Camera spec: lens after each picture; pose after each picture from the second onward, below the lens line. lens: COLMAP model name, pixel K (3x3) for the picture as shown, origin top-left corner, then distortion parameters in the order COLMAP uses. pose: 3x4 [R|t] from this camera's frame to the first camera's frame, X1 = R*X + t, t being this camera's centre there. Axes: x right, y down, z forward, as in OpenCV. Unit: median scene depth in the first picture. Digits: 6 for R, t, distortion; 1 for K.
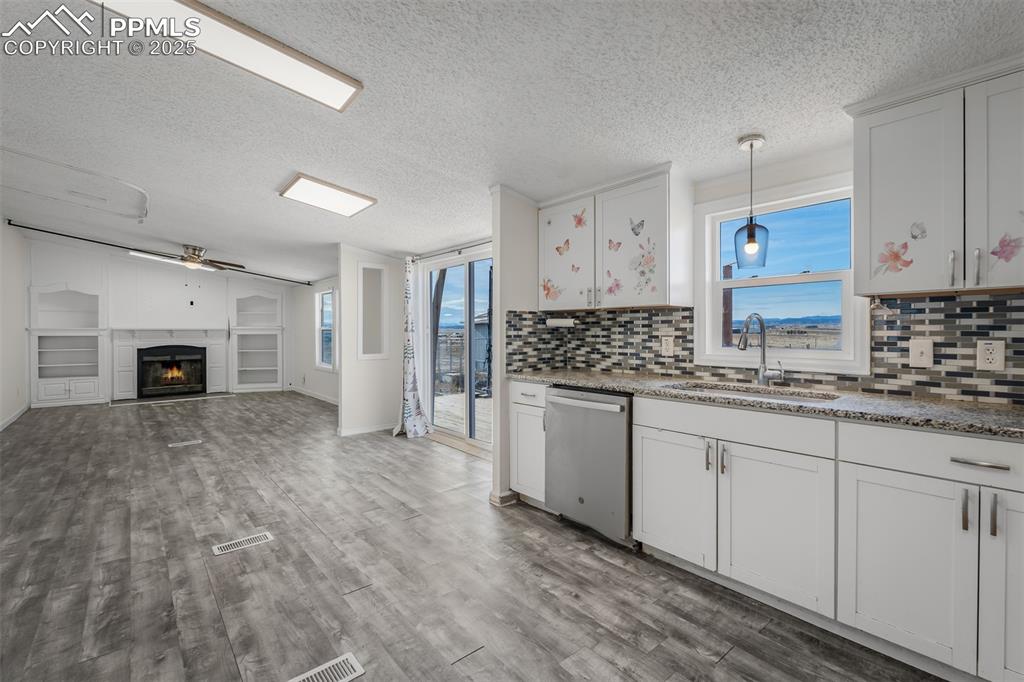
lens RADIAL K [[464.9, 0, 507.8], [0, 464.9, 337.1], [0, 0, 1]] dist [-0.002636, 0.000023]
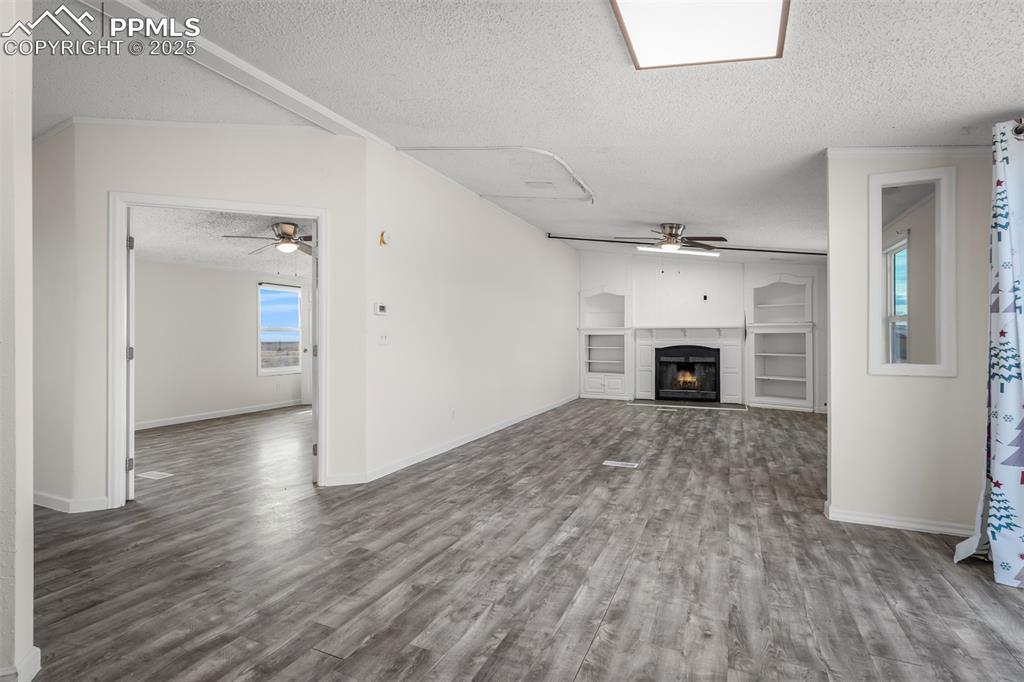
lens RADIAL K [[485.9, 0, 512.2], [0, 485.9, 334.4], [0, 0, 1]] dist [-0.003983, 0.001713]
pose [[0.432174, -0.005210, -0.901775, -0.021383], [-0.012245, 0.999857, -0.011645, 0.017883], [0.901707, 0.016075, 0.432048, 0.447671]]
